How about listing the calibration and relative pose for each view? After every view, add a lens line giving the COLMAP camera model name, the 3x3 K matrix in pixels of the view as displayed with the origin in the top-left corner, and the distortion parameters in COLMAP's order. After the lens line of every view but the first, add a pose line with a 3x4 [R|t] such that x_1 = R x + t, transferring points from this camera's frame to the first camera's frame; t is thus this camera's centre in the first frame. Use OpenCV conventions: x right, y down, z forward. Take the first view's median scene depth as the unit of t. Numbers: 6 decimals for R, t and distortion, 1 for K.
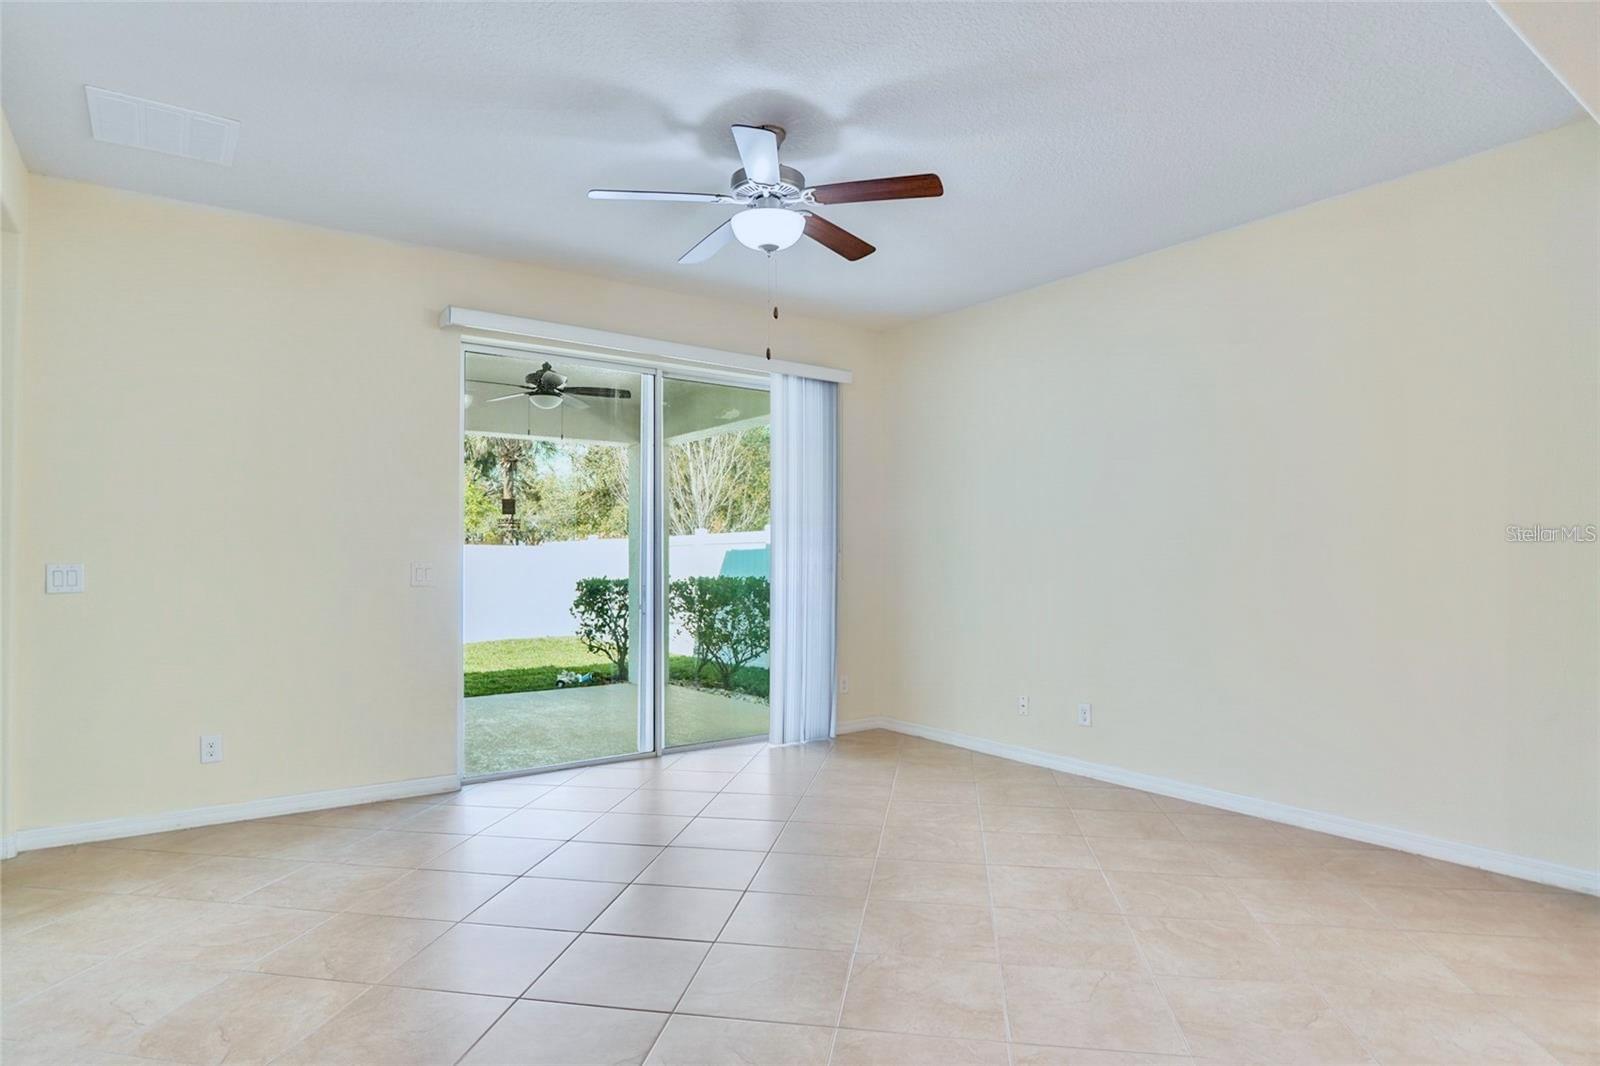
lens RADIAL K [[891.7, 0, 787.2], [0, 891.7, 541.0], [0, 0, 1]] dist [-0.032306, 0.007701]
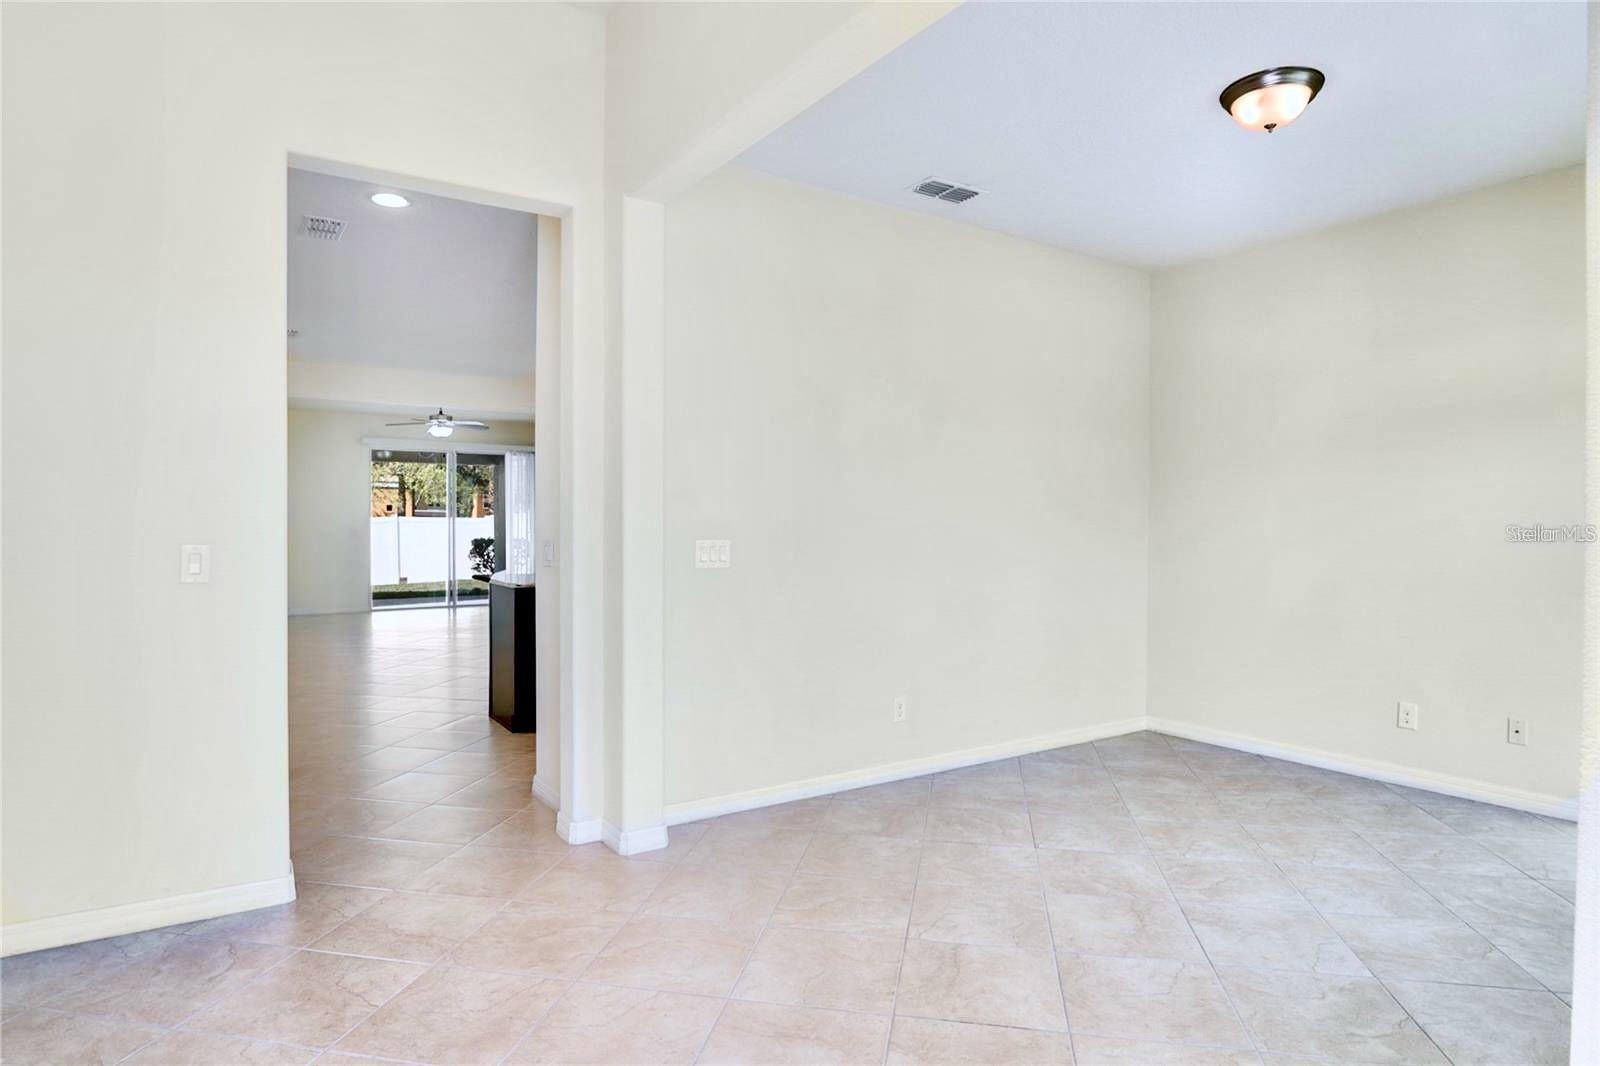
lens RADIAL K [[891.7, 0, 796.7], [0, 891.7, 525.7], [0, 0, 1]] dist [-0.032306, 0.007701]
pose [[0.999836, -0.002580, -0.017901, 0.458701], [0.002973, 0.999755, 0.021954, -0.020800], [0.017840, -0.022003, 0.999599, -0.784462]]
